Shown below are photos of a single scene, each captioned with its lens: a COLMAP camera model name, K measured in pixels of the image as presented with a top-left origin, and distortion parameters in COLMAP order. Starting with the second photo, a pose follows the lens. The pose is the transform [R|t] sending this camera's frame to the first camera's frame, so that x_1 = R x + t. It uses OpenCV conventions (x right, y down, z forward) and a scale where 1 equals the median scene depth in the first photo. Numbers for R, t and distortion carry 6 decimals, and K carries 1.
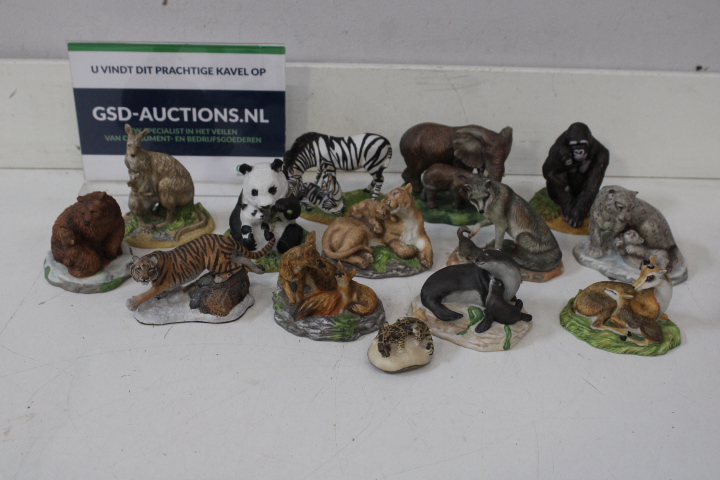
lens RADIAL K [[904.3, 0, 358.2], [0, 904.3, 240.7], [0, 0, 1]] dist [-0.054855, 0.000000]
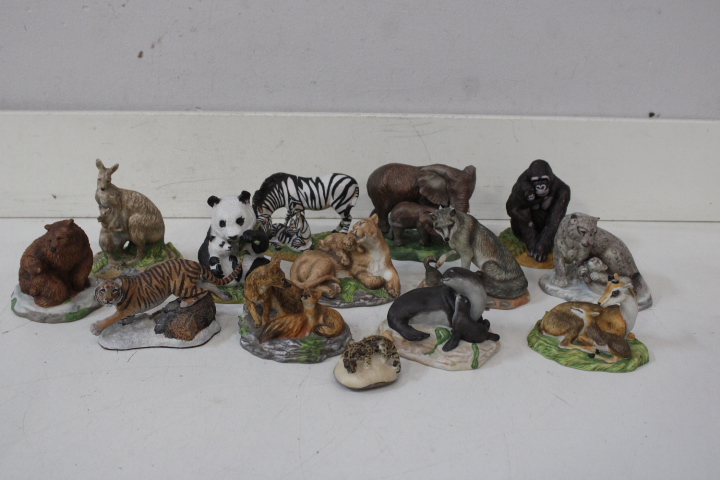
lens RADIAL K [[850.9, 0, 358.7], [0, 850.9, 239.4], [0, 0, 1]] dist [-0.065434, 0.000000]
pose [[0.999703, -0.012423, 0.020951, 0.017538], [0.015041, 0.991426, -0.129802, 0.088937], [-0.019159, 0.130079, 0.991319, 0.055762]]
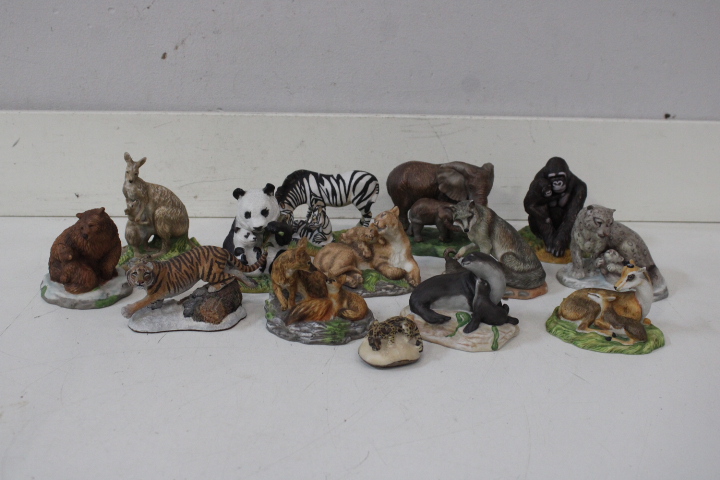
lens RADIAL K [[904.3, 0, 361.8], [0, 904.3, 243.2], [0, 0, 1]] dist [-0.054855, 0.000000]
pose [[0.999791, -0.010775, 0.017378, -0.001831], [0.013542, 0.985702, -0.167955, 0.153238], [-0.015320, 0.168156, 0.985641, -0.019983]]
